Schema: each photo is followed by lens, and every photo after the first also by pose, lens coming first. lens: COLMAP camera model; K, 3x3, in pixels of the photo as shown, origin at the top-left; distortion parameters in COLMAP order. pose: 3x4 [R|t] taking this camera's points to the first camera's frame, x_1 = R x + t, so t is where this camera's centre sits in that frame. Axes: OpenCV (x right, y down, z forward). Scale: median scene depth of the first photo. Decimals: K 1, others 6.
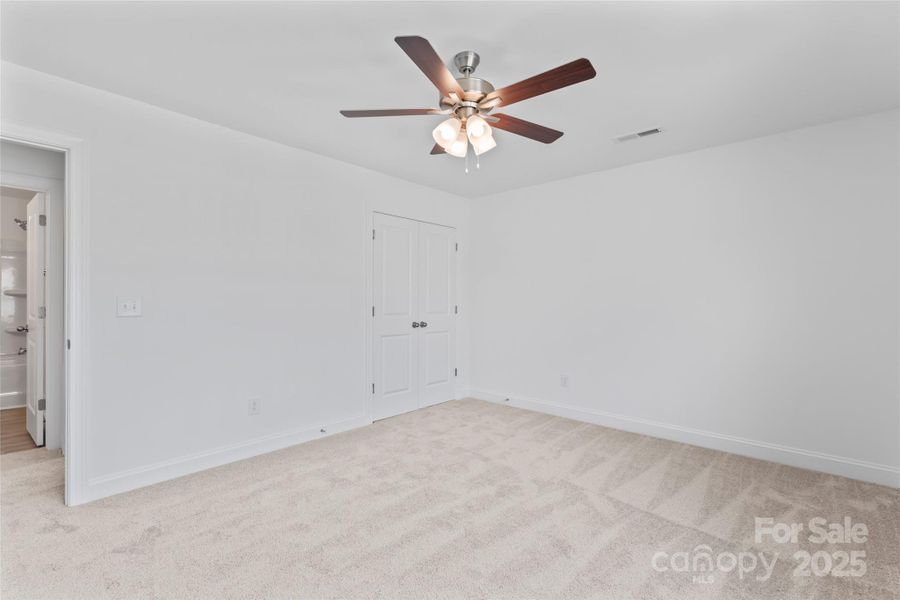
lens RADIAL K [[405.2, 0, 449.1], [0, 405.2, 296.5], [0, 0, 1]] dist [0.001111, 0.000336]
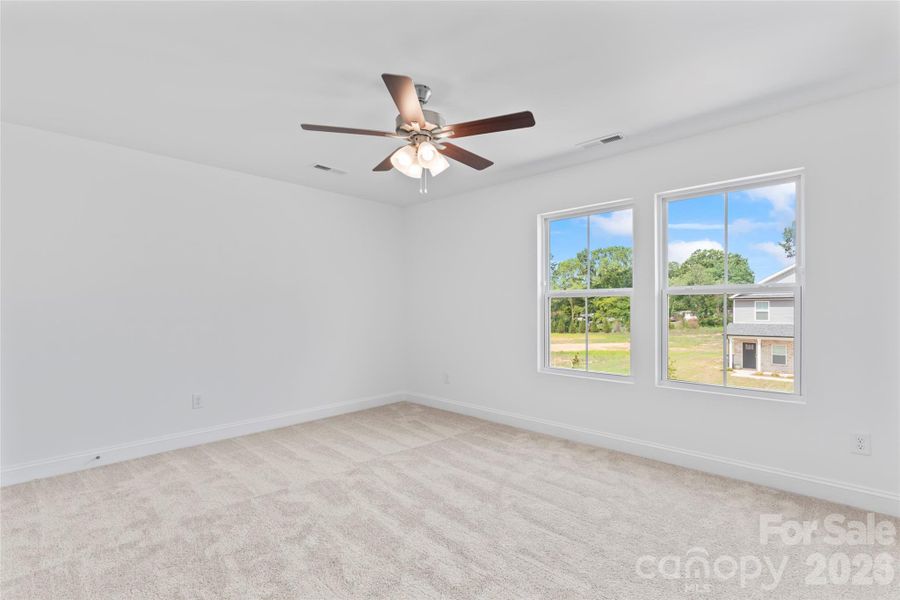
lens RADIAL K [[414.7, 0, 448.9], [0, 414.7, 305.2], [0, 0, 1]] dist [0.000498, 0.000102]
pose [[0.019136, -0.000323, 0.999817, -0.868358], [-0.011665, 0.999932, 0.000546, 0.002673], [-0.999749, -0.011673, 0.019131, 0.710335]]
